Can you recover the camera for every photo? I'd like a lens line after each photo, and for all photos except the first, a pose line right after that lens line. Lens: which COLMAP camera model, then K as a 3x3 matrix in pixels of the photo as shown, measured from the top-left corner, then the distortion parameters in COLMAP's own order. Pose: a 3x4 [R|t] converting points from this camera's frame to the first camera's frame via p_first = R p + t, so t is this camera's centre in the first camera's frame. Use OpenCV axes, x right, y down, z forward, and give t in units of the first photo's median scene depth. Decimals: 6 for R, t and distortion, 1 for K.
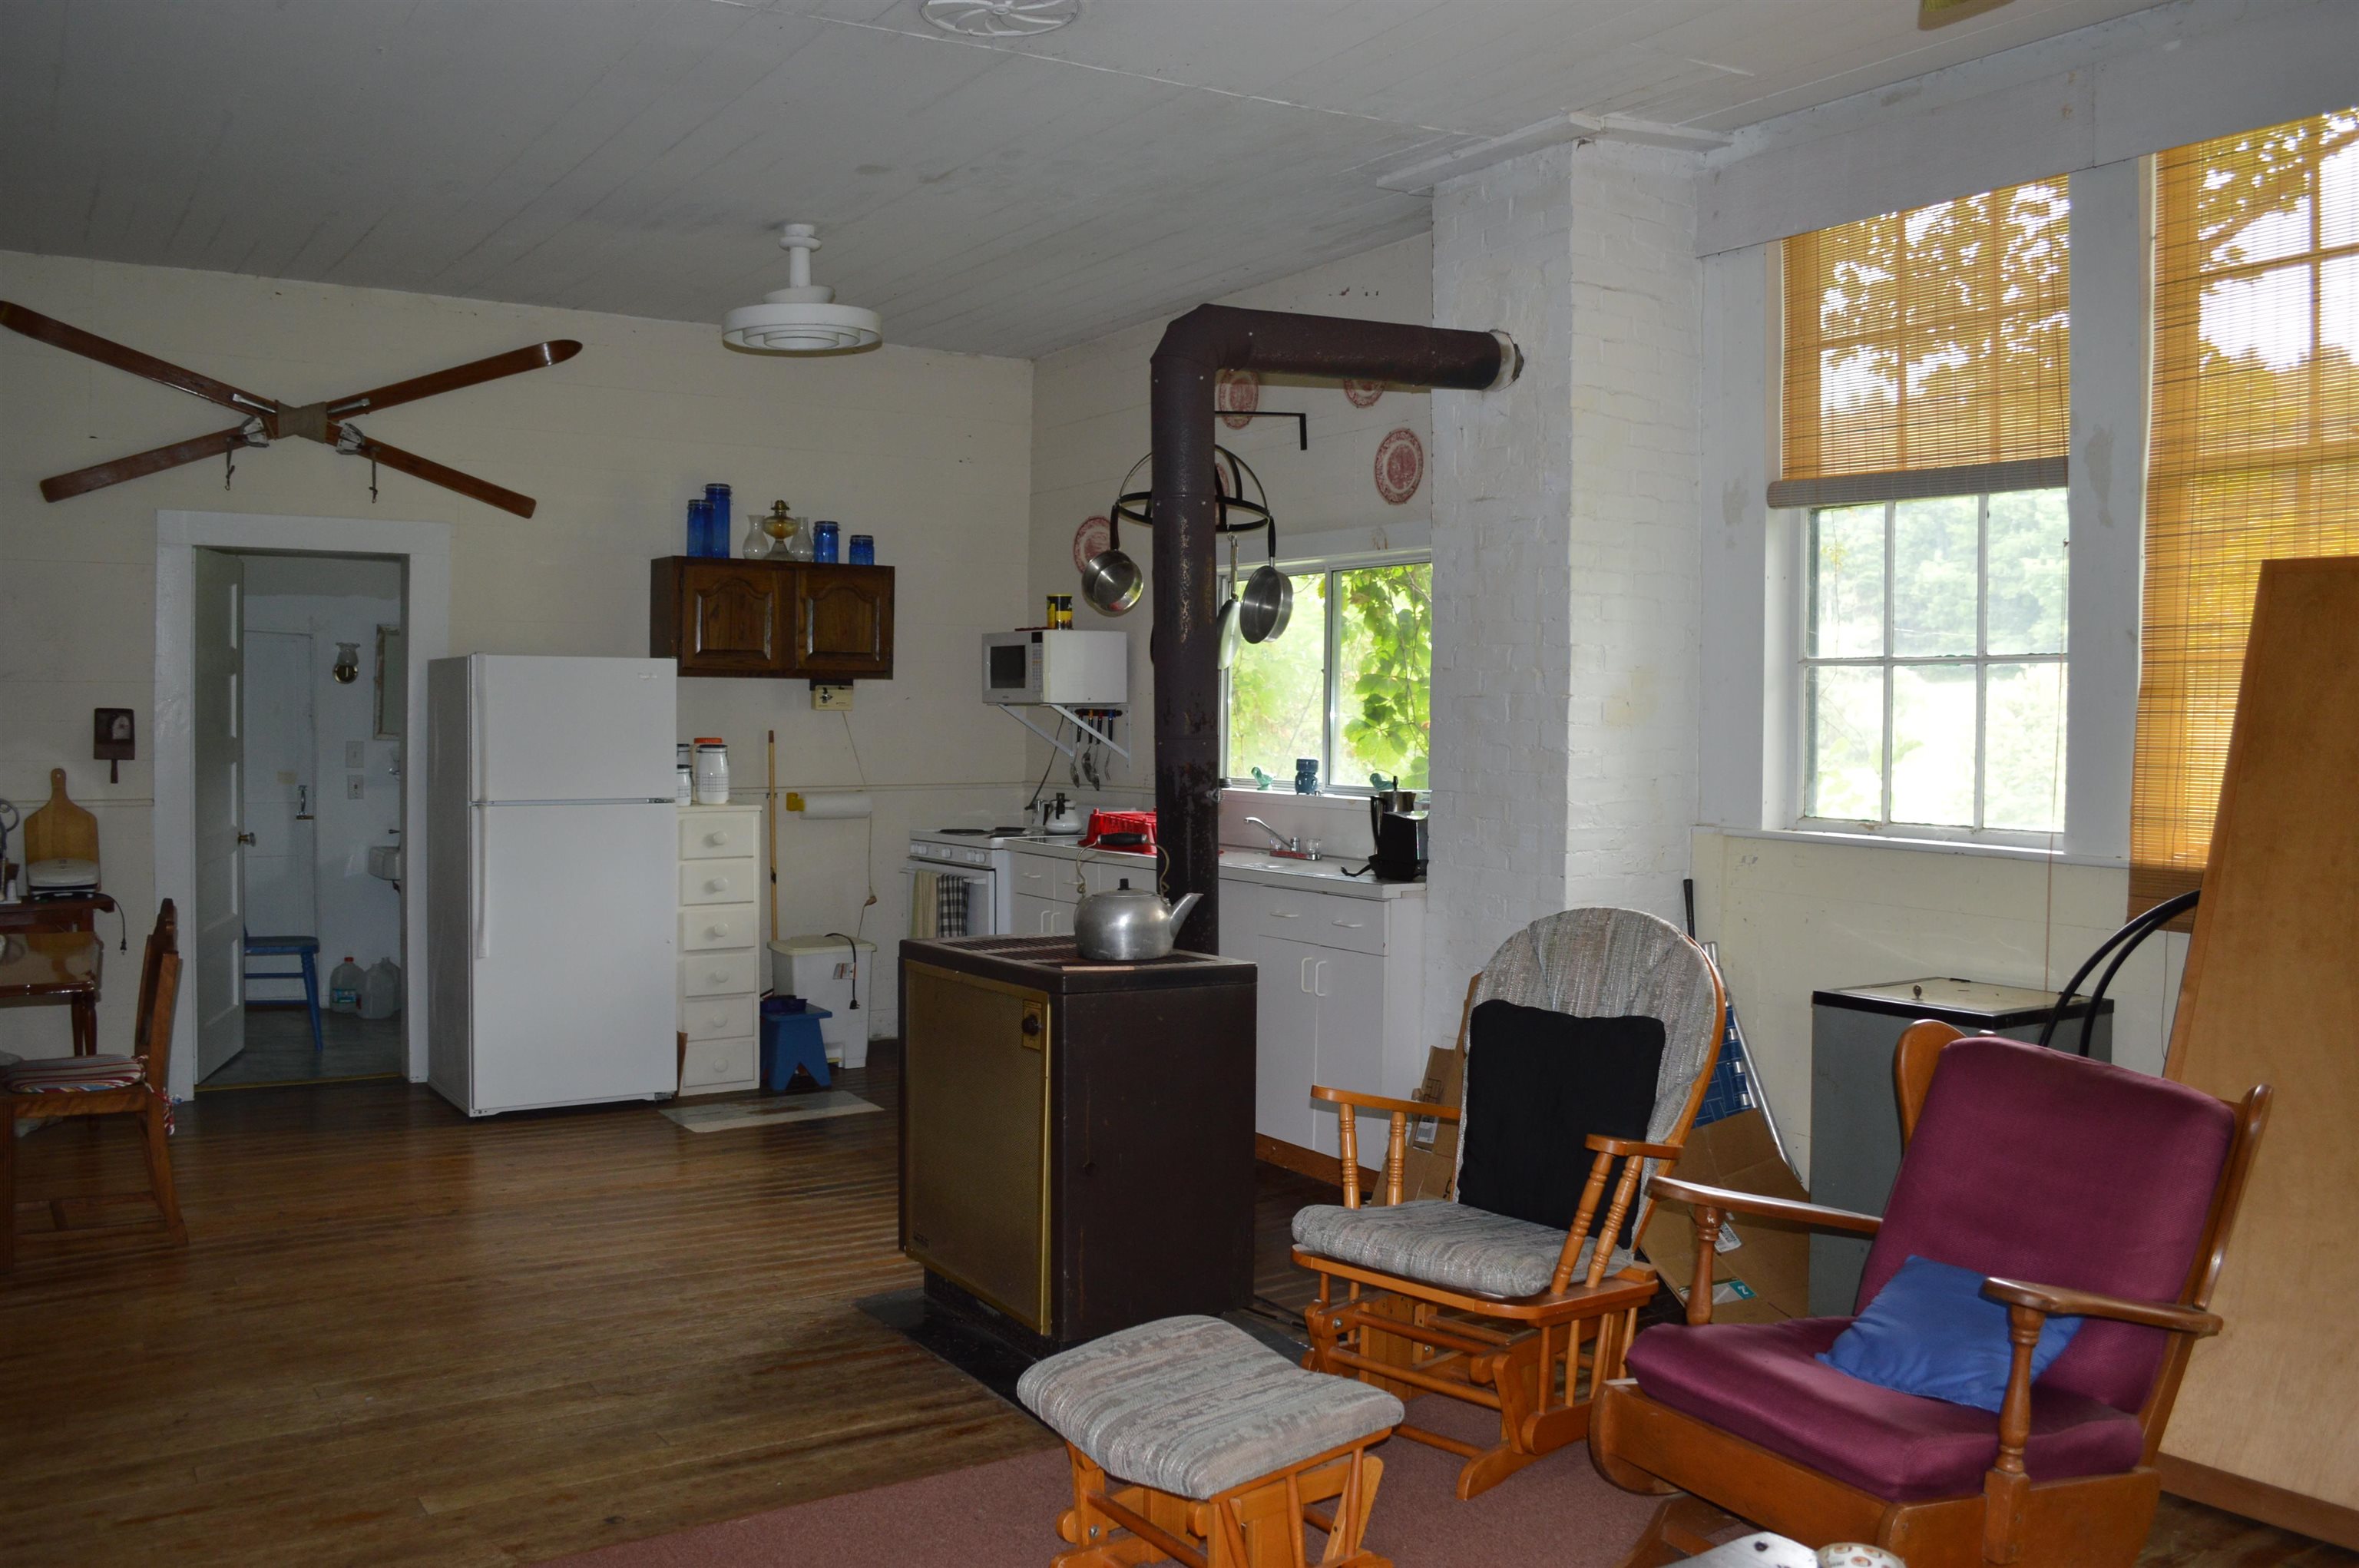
lens RADIAL K [[1879.0, 0, 1164.9], [0, 1879.0, 782.8], [0, 0, 1]] dist [-0.083331, 0.013157]
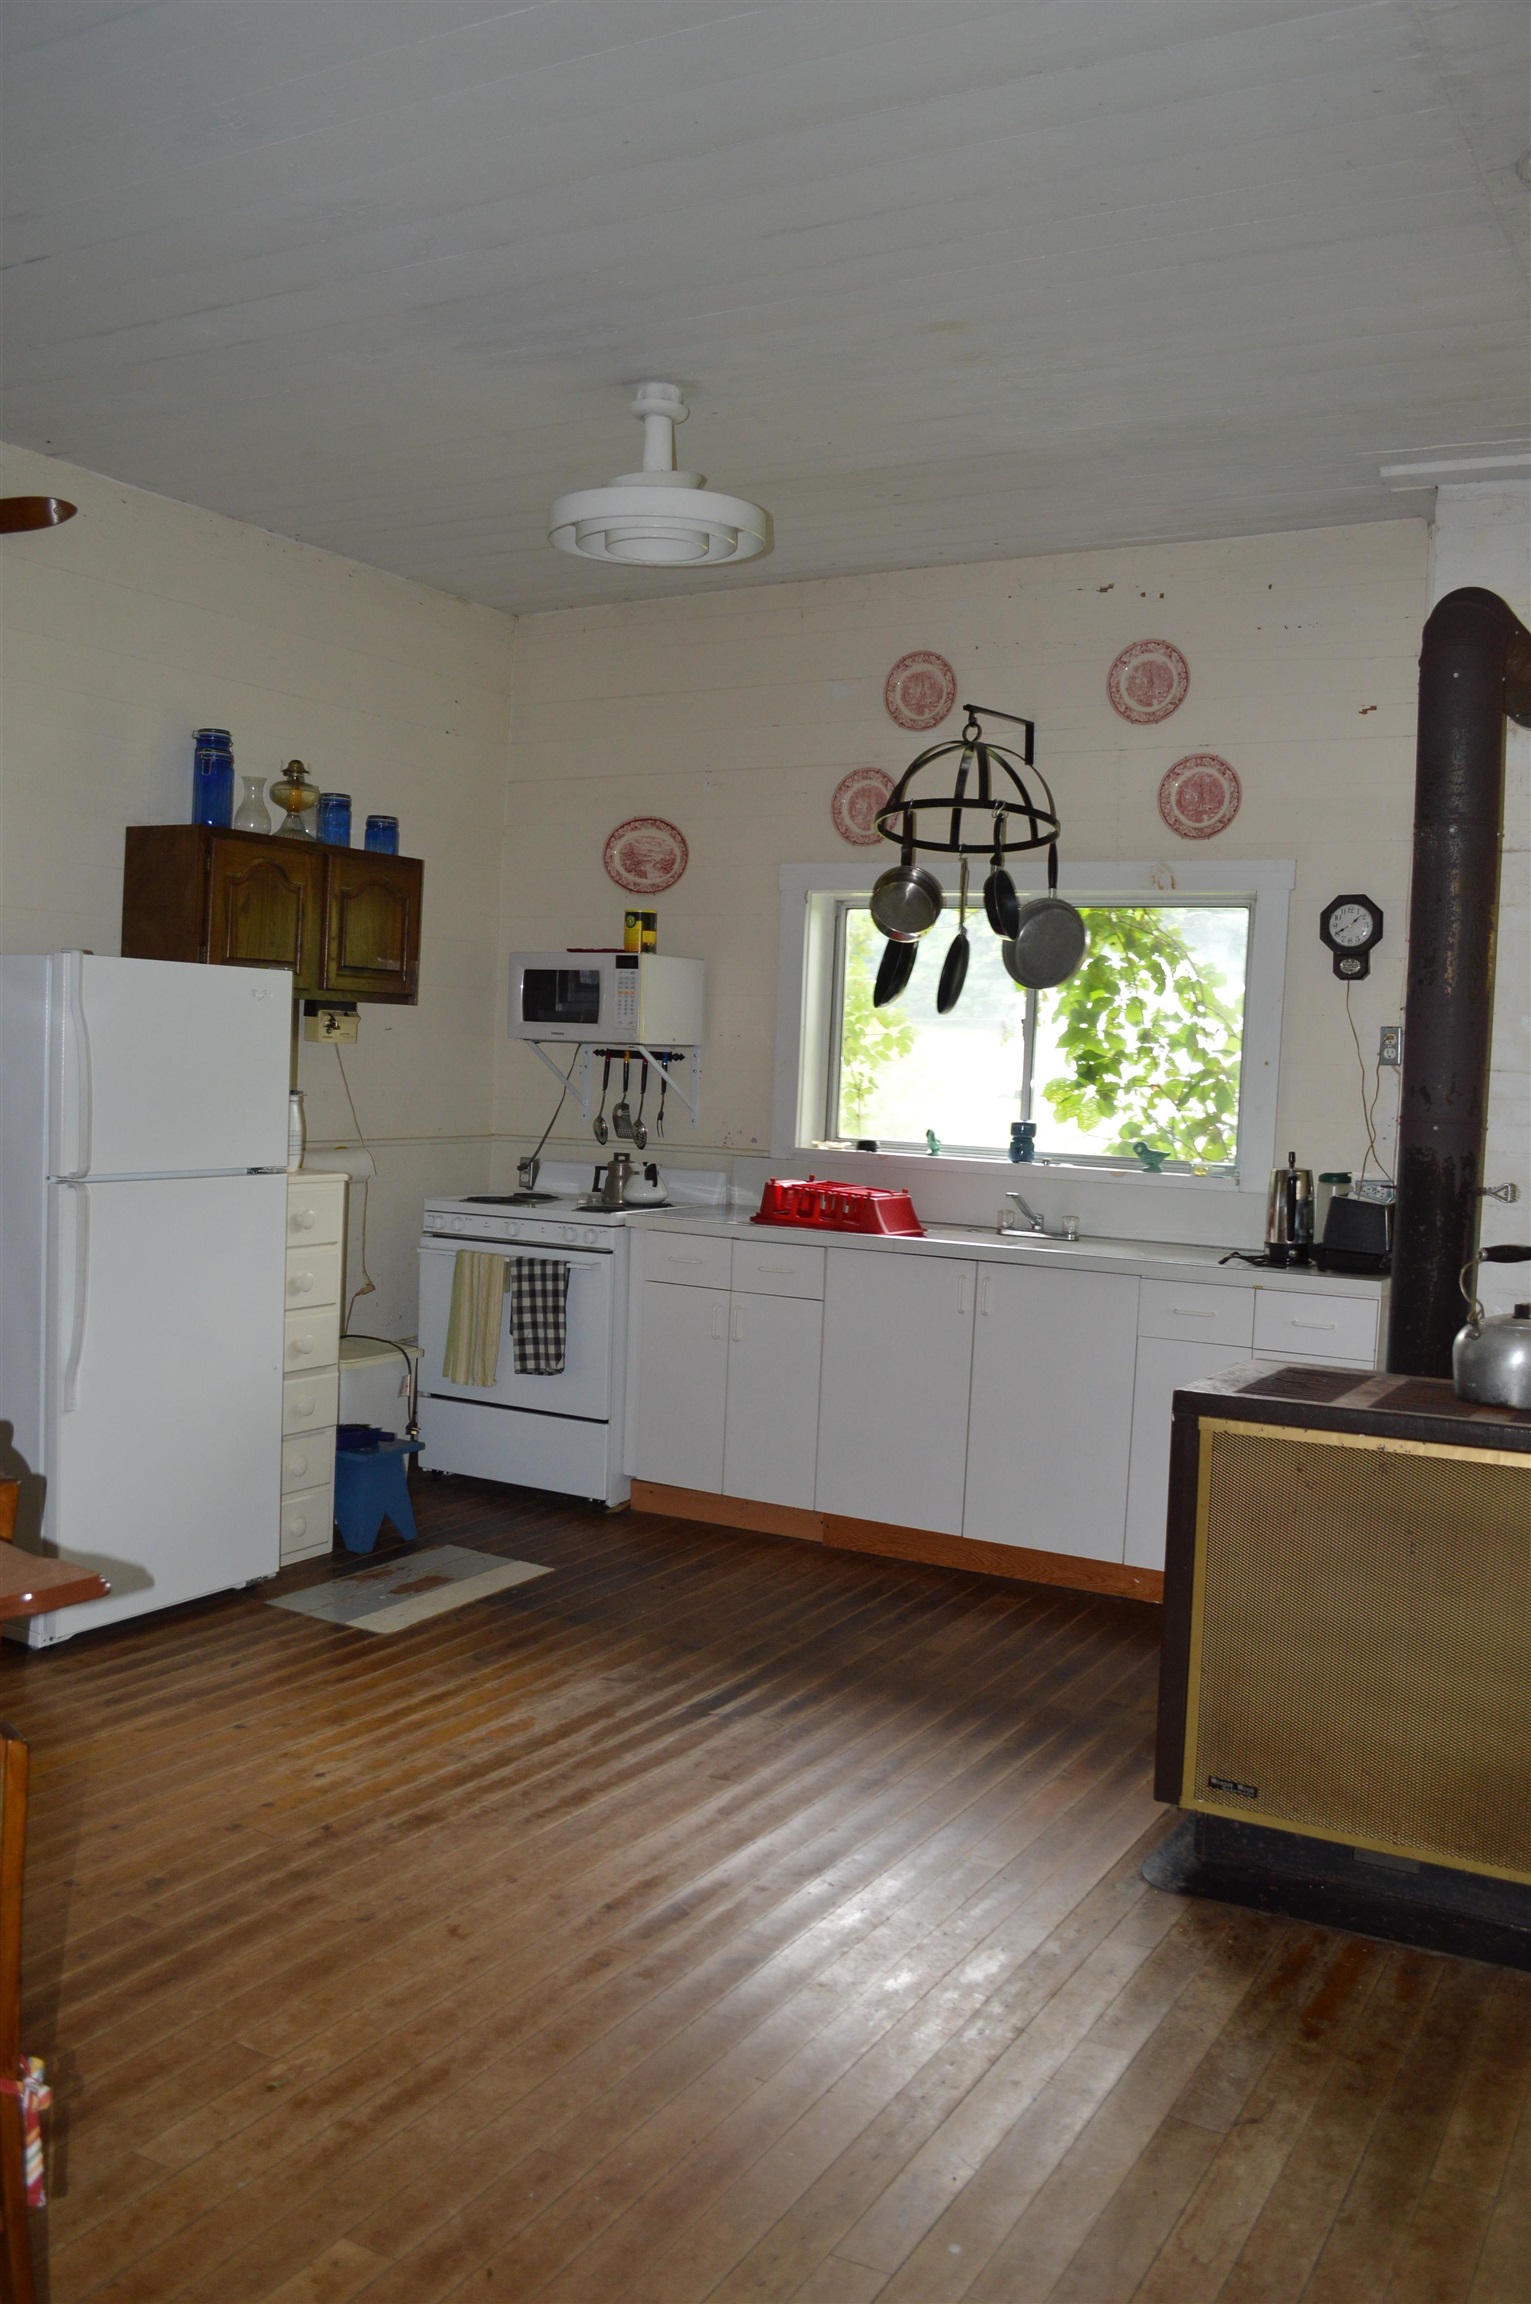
lens RADIAL K [[1835.3, 0, 752.4], [0, 1835.3, 1185.2], [0, 0, 1]] dist [-0.083331, 0.013157]
pose [[0.892440, -0.004118, 0.451148, -0.557486], [-0.016022, 0.999038, 0.040814, -0.021577], [-0.450882, -0.043652, 0.891516, 0.396359]]
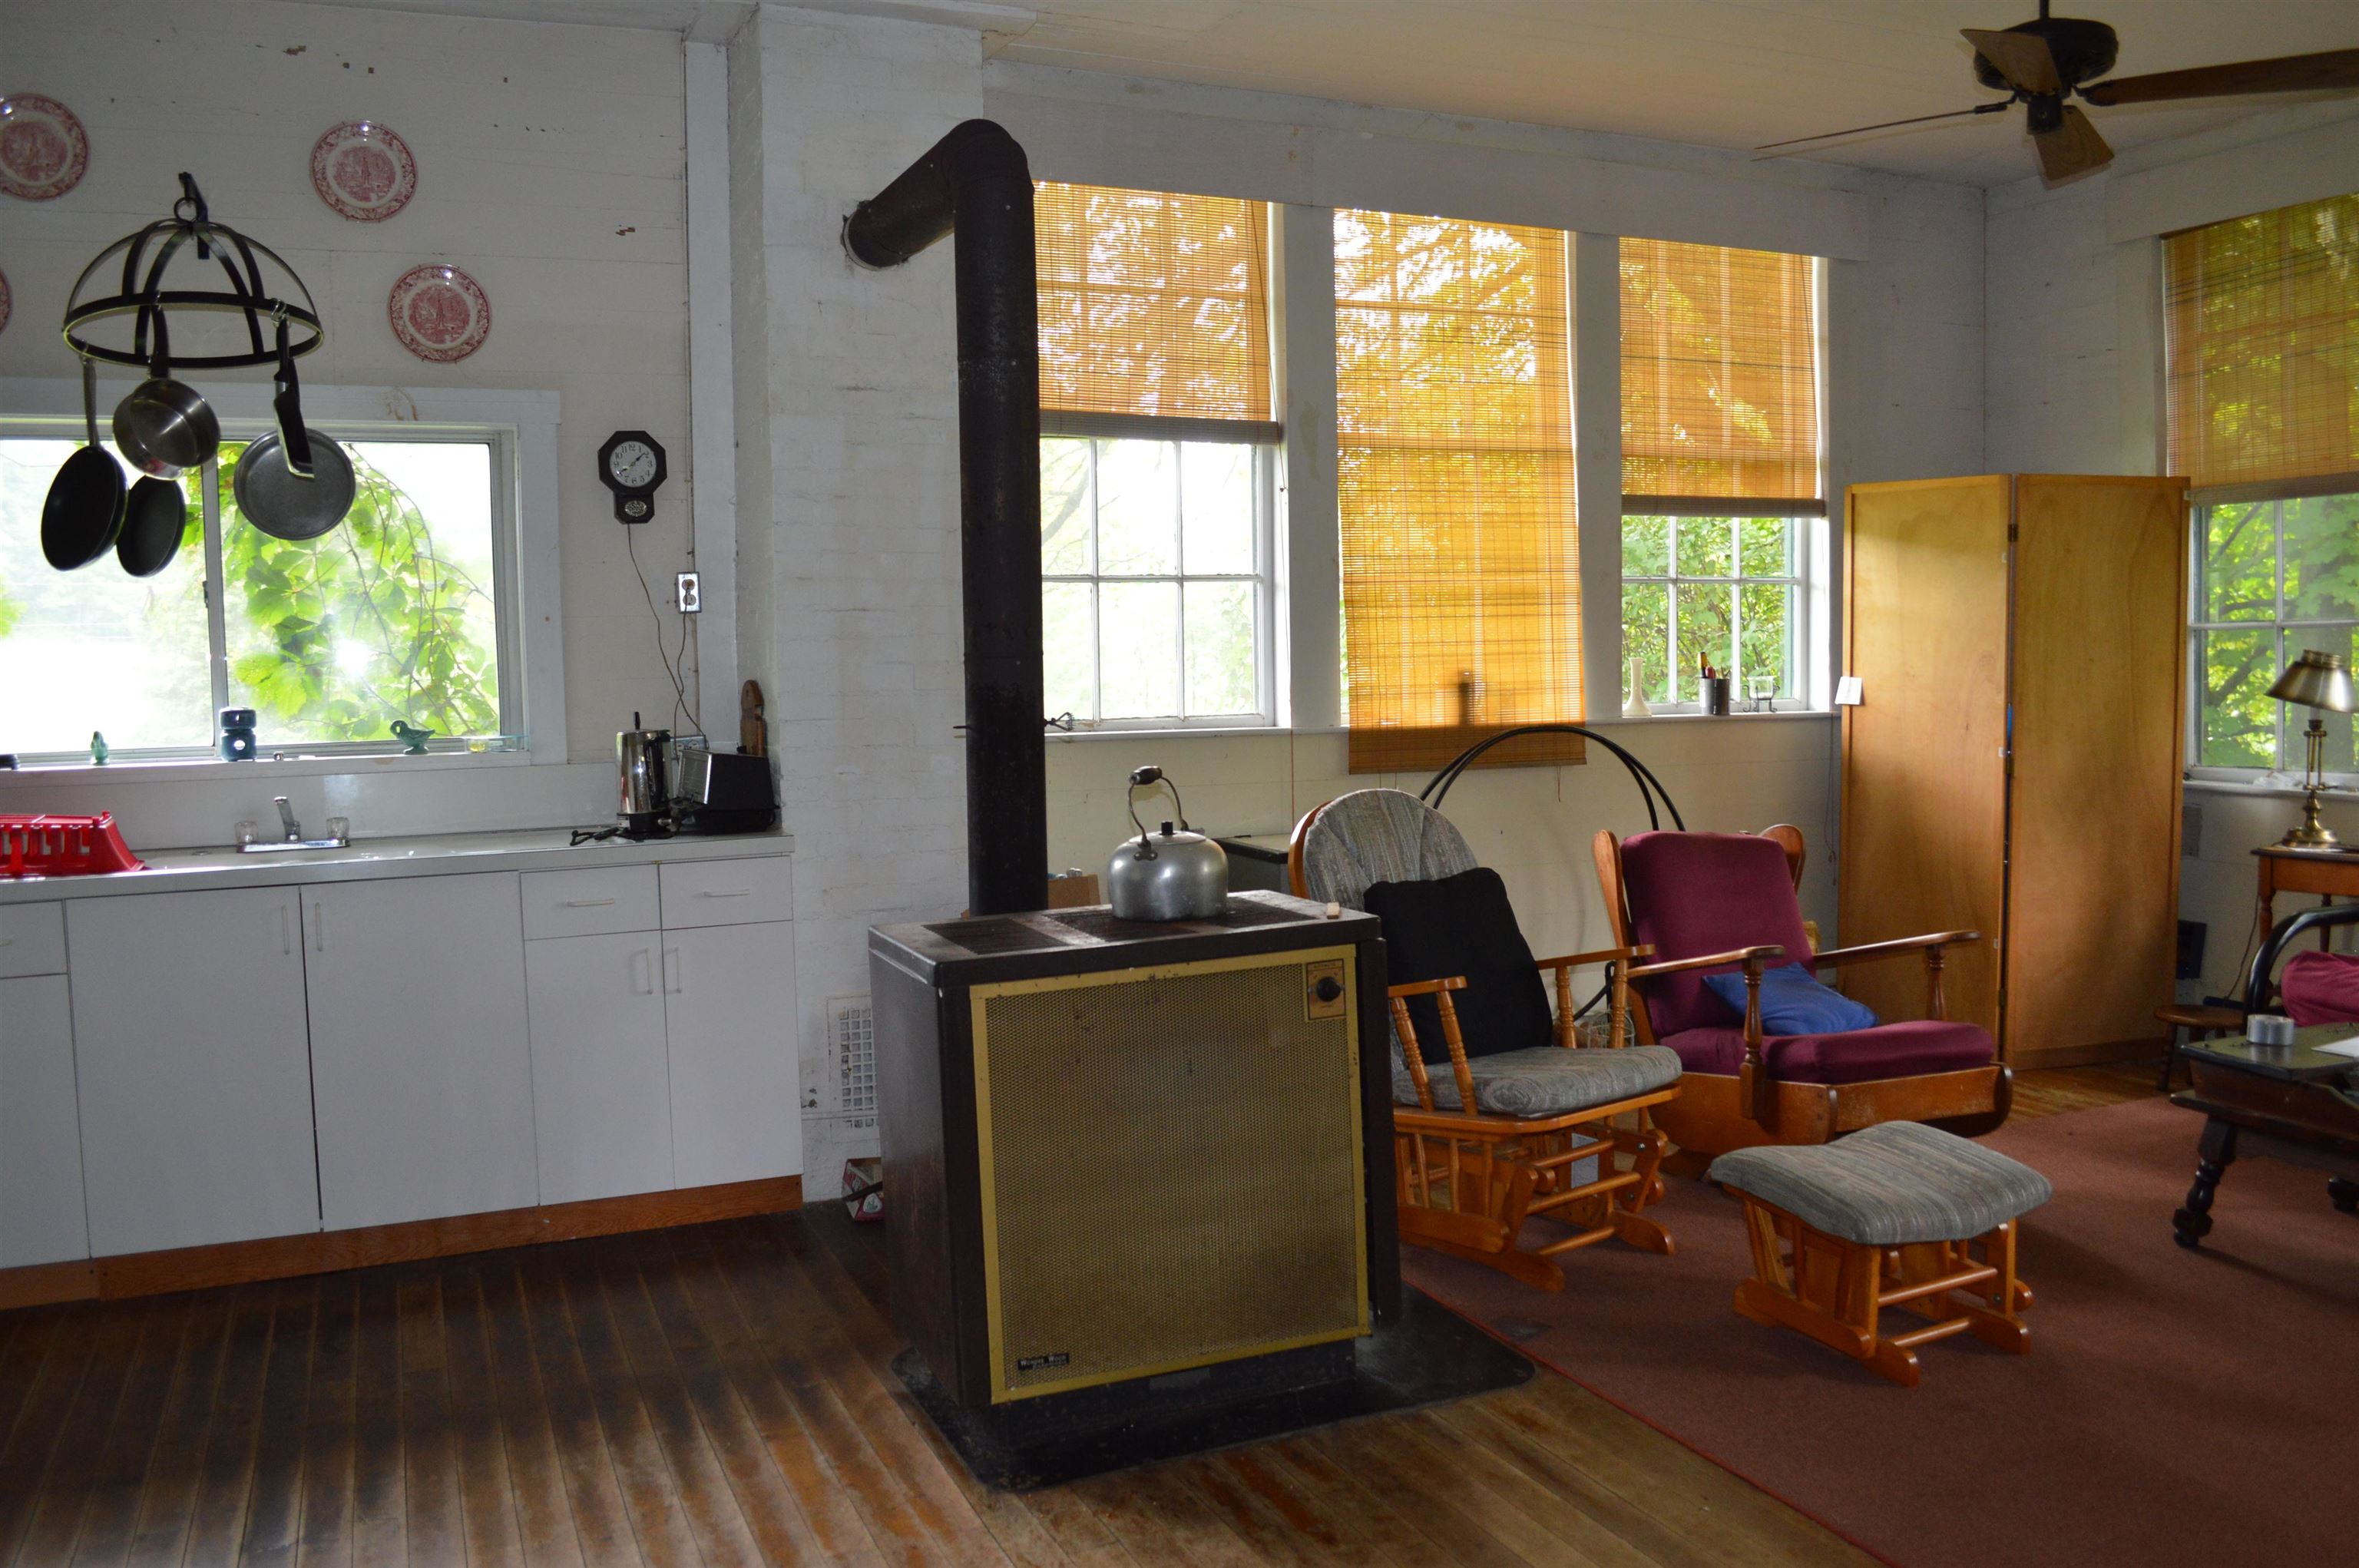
lens RADIAL K [[1879.0, 0, 1170.0], [0, 1879.0, 783.3], [0, 0, 1]] dist [-0.083331, 0.013157]
pose [[0.167697, -0.086229, 0.982060, -0.712235], [0.055440, 0.995416, 0.077935, -0.026115], [-0.984278, 0.041376, 0.171709, 0.725144]]
